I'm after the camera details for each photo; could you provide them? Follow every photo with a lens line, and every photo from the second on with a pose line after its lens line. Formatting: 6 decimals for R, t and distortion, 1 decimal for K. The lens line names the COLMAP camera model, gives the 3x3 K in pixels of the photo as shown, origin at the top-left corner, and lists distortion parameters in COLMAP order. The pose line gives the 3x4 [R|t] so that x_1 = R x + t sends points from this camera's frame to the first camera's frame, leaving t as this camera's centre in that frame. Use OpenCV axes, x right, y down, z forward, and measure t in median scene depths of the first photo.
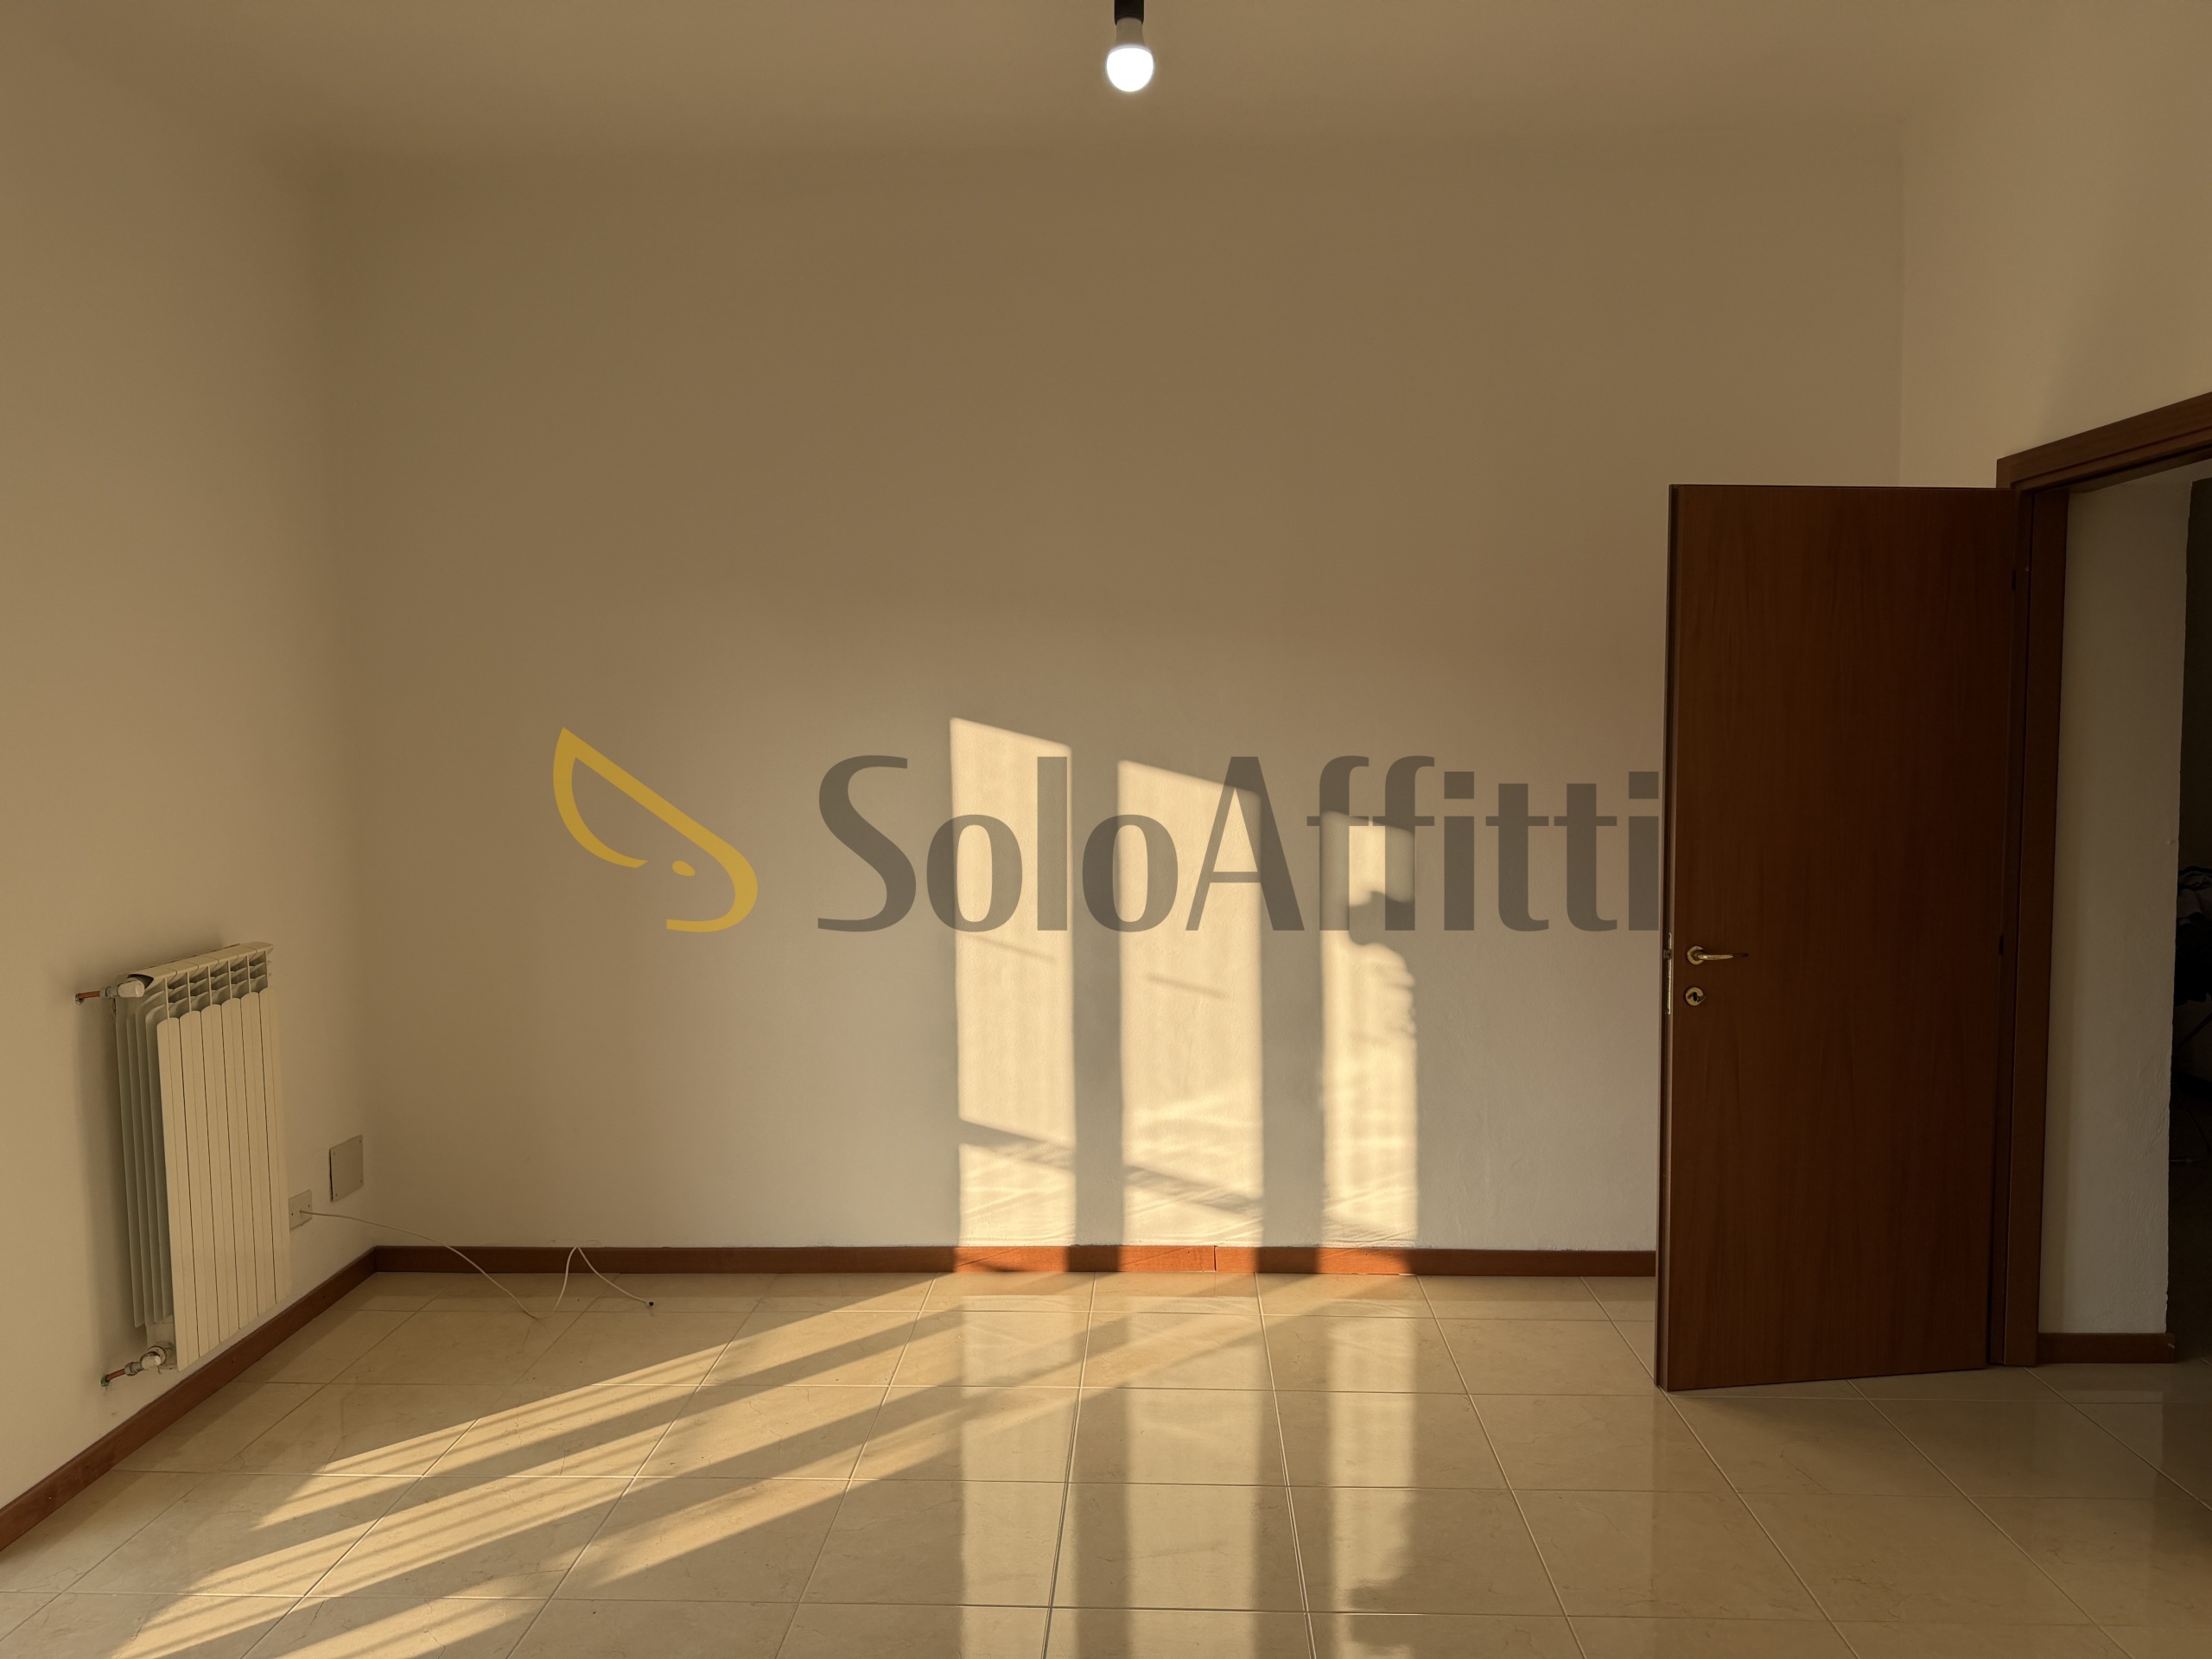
lens RADIAL K [[1579.2, 0, 1106.0], [0, 1579.2, 829.5], [0, 0, 1]] dist [0.001153, 0.000350]
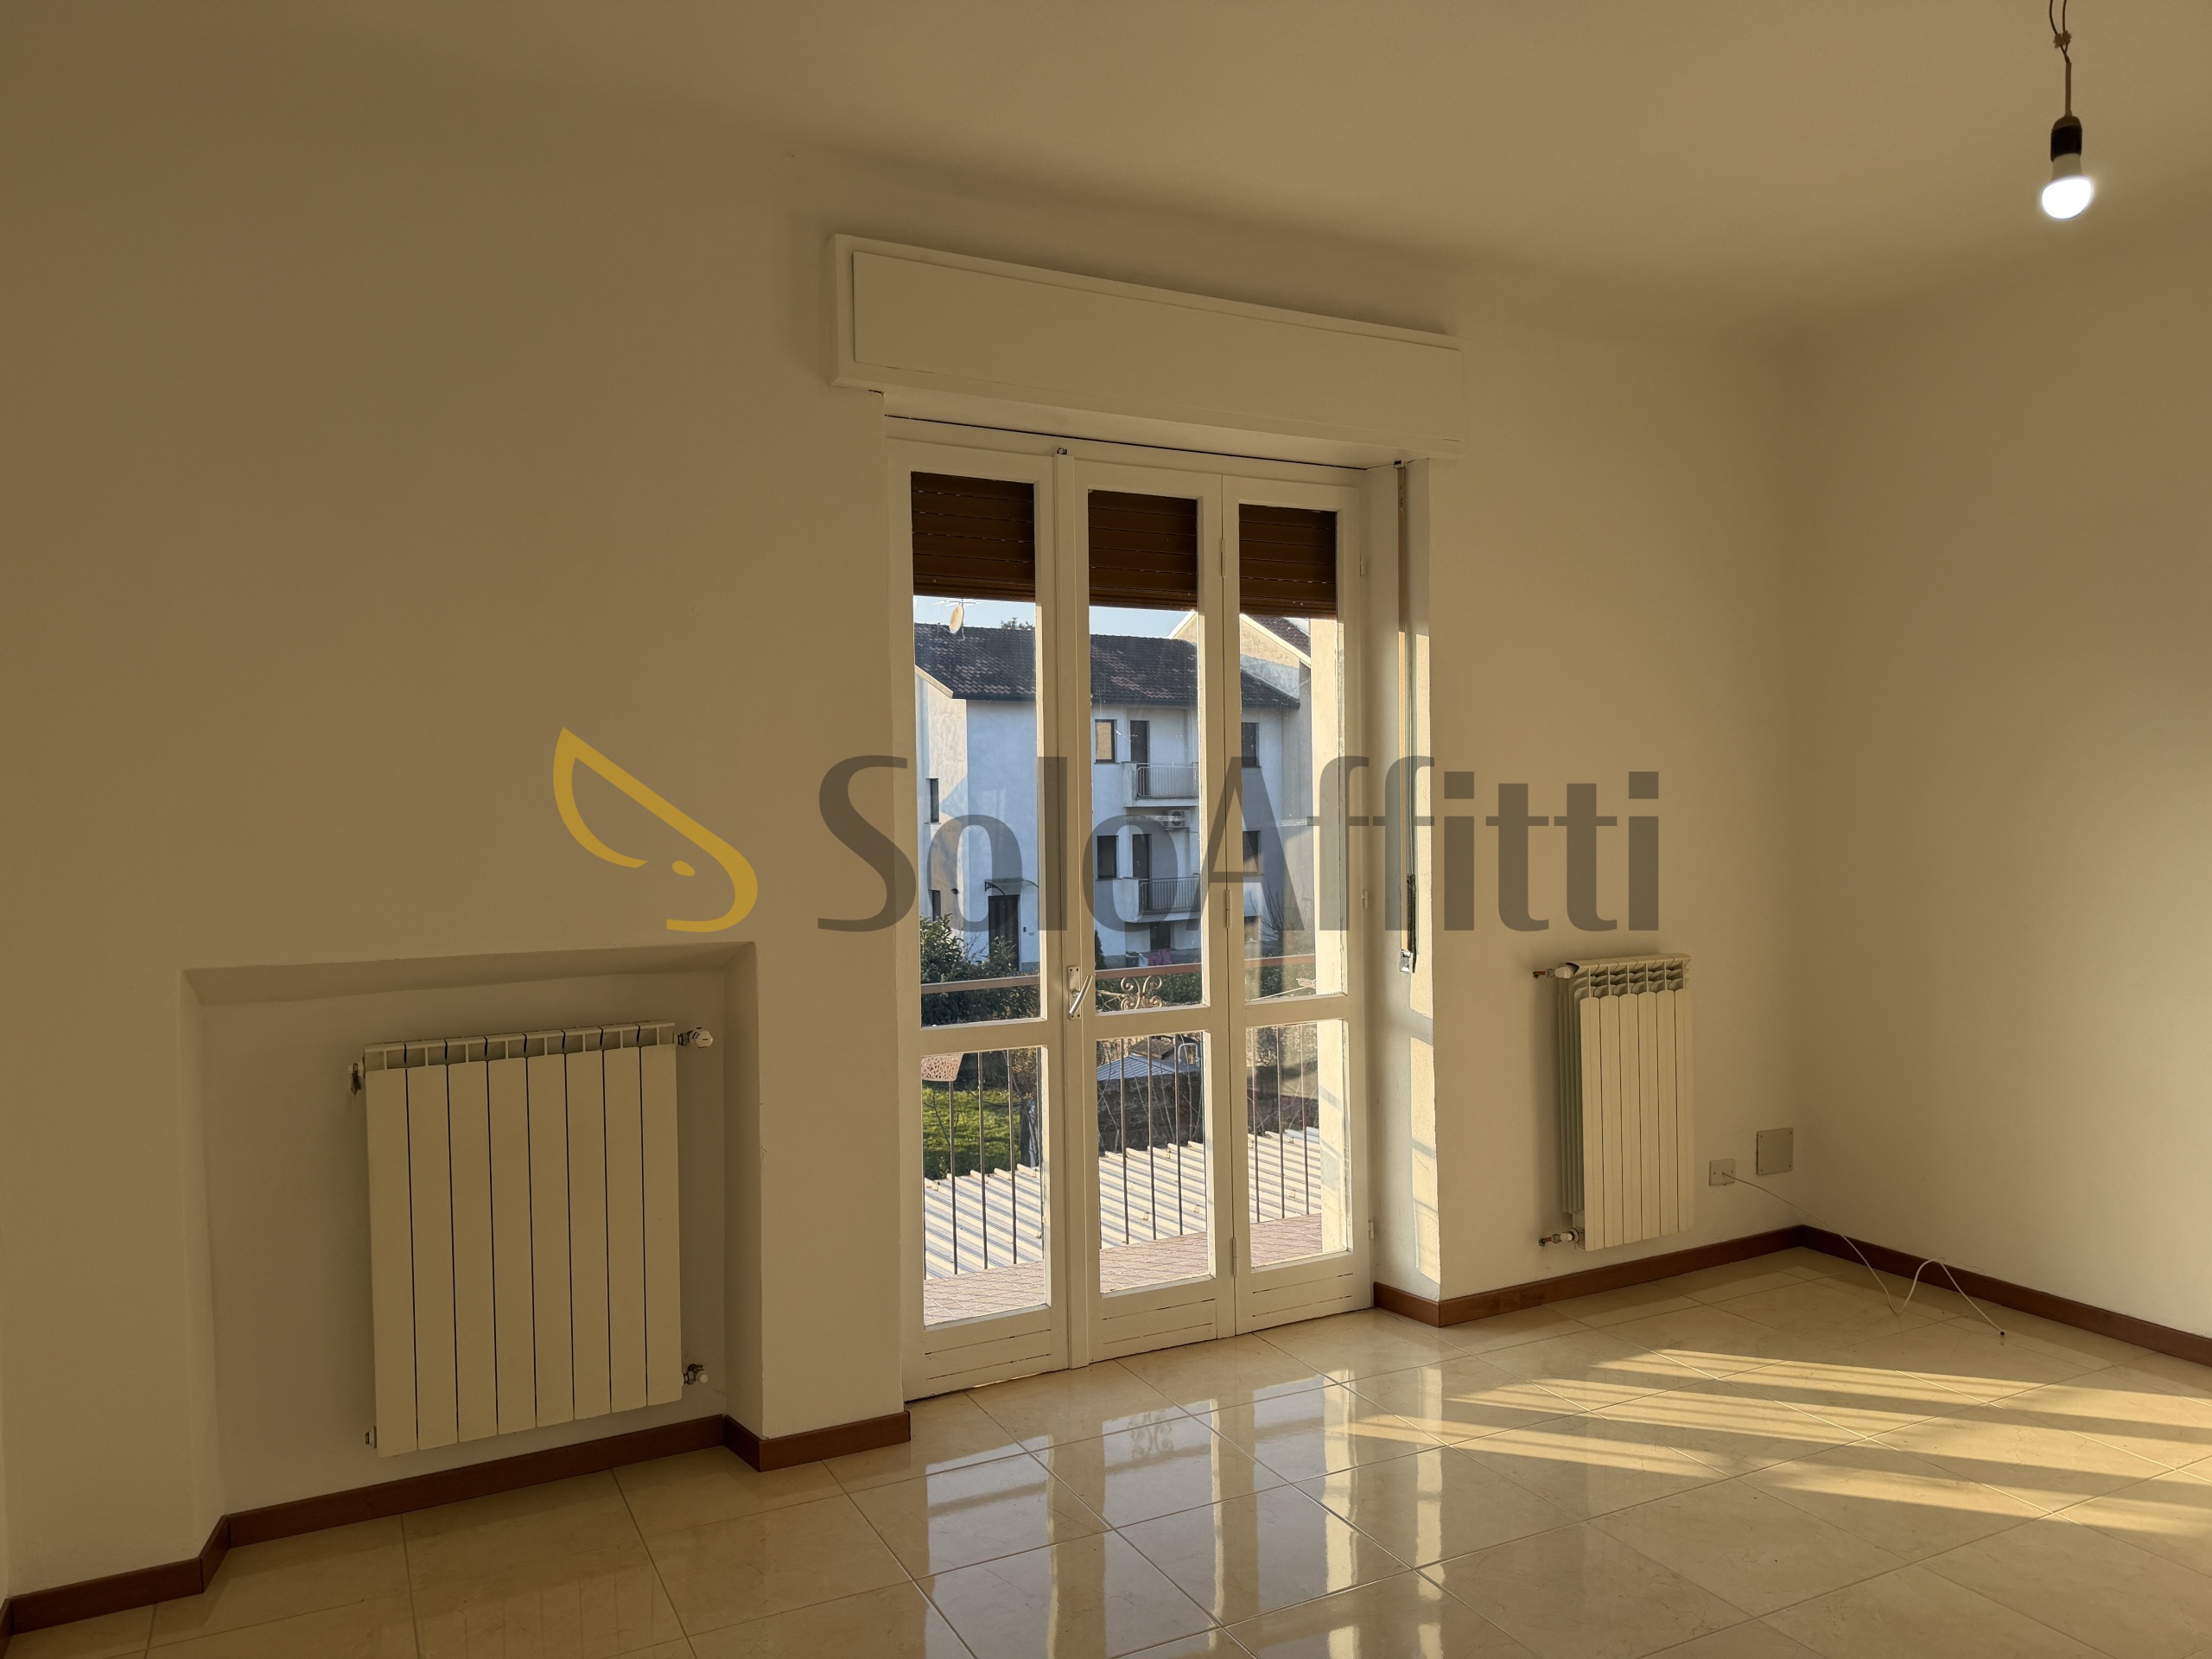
lens RADIAL K [[1567.4, 0, 1106.0], [0, 1567.4, 829.5], [0, 0, 1]] dist [0.010741, -0.003352]
pose [[0.489395, 0.019298, -0.871849, 0.413259], [-0.052253, 0.998608, -0.007227, 0.002995], [0.870495, 0.049094, 0.489722, -0.067835]]
